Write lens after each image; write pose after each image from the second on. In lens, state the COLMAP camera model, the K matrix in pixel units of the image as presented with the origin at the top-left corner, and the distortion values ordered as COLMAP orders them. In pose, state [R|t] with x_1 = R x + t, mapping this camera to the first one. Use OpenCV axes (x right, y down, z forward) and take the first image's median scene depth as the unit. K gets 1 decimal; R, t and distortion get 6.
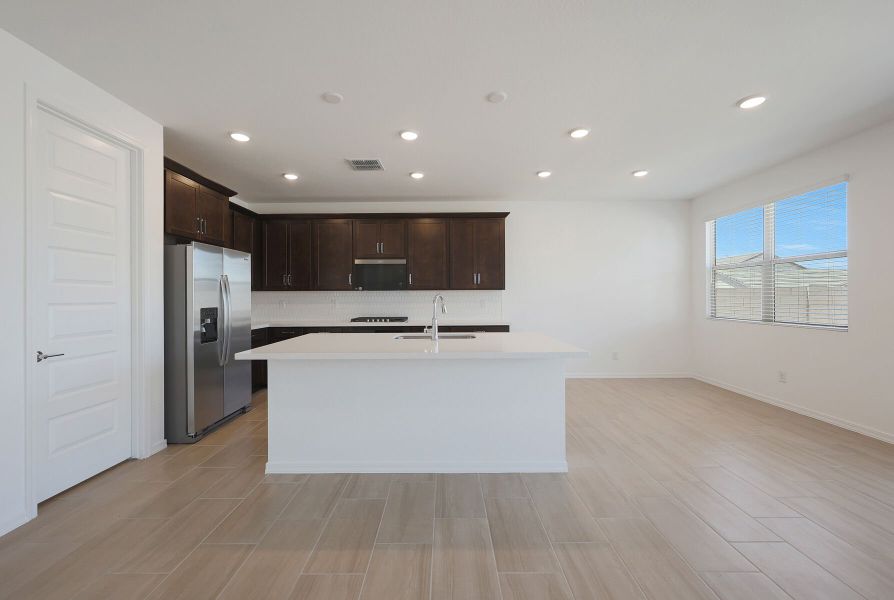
lens RADIAL K [[345.0, 0, 448.2], [0, 345.0, 297.3], [0, 0, 1]] dist [0.003964, 0.000481]
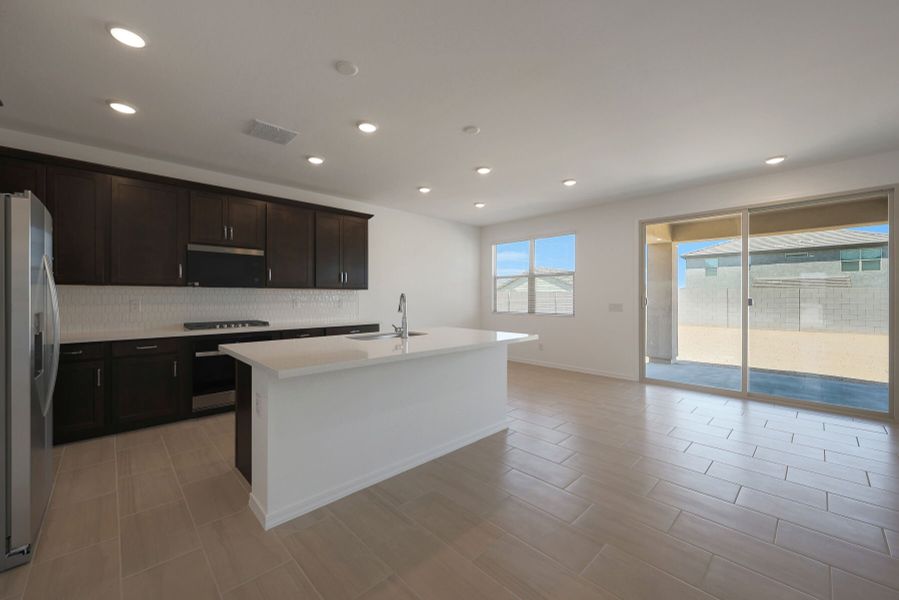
lens RADIAL K [[348.0, 0, 443.2], [0, 348.0, 297.7], [0, 0, 1]] dist [-0.002880, -0.000066]
pose [[0.723765, 0.005557, 0.690024, -0.460197], [-0.004871, 0.999984, -0.002944, 0.004311], [-0.690029, -0.001230, 0.723780, 0.115523]]
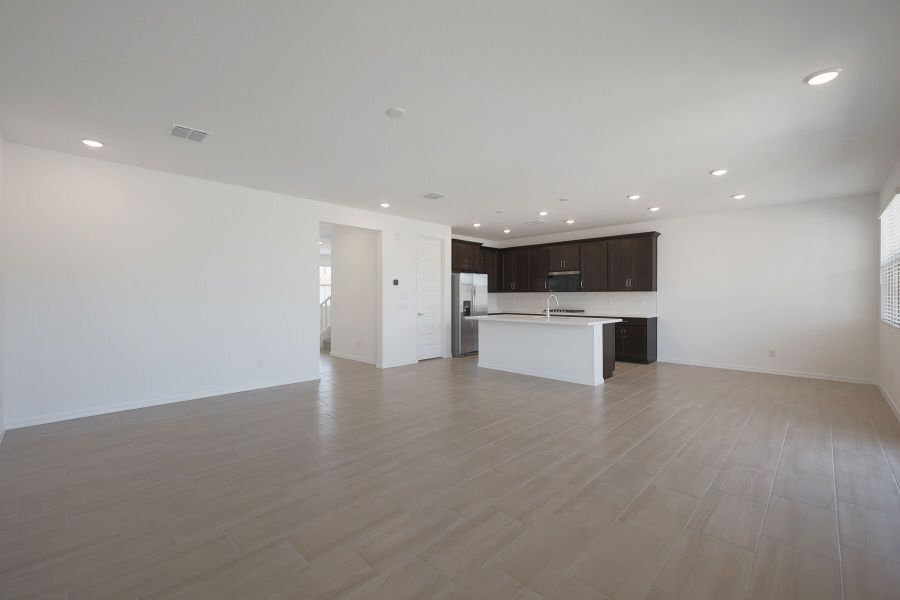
lens RADIAL K [[384.2, 0, 450.2], [0, 384.2, 299.3], [0, 0, 1]] dist [-0.003857, 0.000245]
pose [[0.713450, 0.012550, -0.700594, 0.753062], [-0.005164, 0.999907, 0.012654, -0.007582], [0.700687, -0.005410, 0.713448, -0.661702]]
